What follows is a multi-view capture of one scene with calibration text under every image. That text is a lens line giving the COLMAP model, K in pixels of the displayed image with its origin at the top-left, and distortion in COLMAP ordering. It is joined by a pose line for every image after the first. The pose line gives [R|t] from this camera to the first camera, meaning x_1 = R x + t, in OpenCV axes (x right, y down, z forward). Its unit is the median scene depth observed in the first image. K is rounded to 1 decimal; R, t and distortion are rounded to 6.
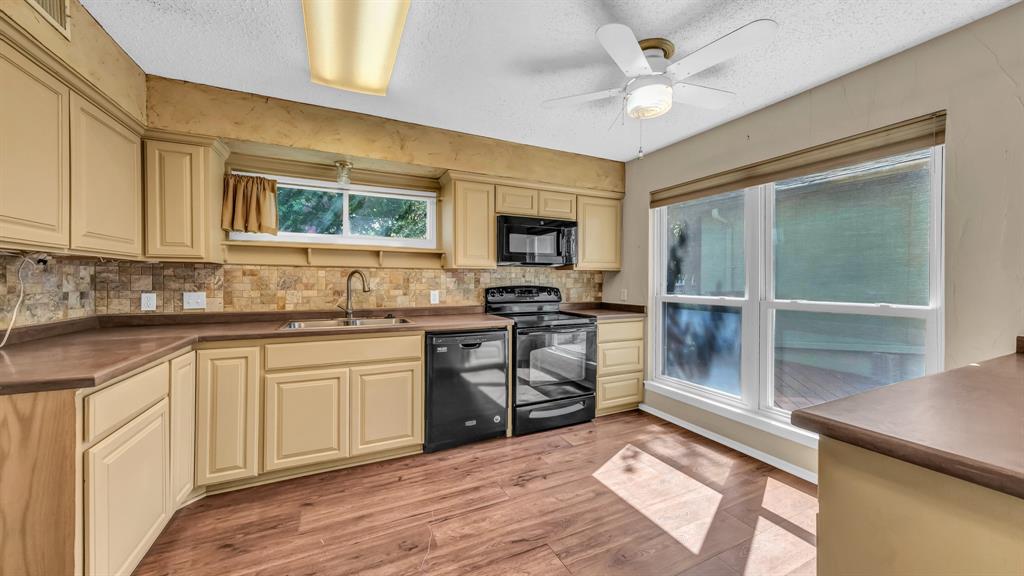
lens RADIAL K [[354.1, 0, 514.9], [0, 354.1, 285.0], [0, 0, 1]] dist [-0.000670, 0.002103]
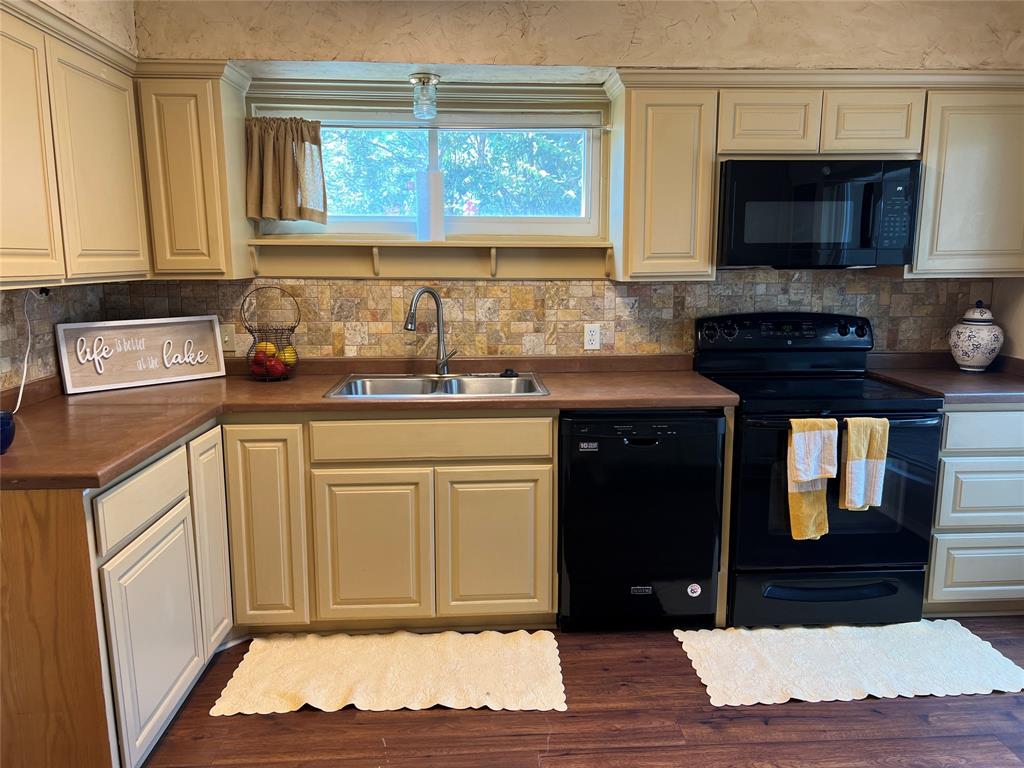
lens RADIAL K [[775.8, 0, 519.8], [0, 775.8, 384.5], [0, 0, 1]] dist [0.041311, -0.053398]
pose [[0.919474, 0.039475, -0.391164, 0.121915], [0.020824, 0.988660, 0.148722, -0.070100], [0.392599, -0.144892, 0.908225, -0.054137]]
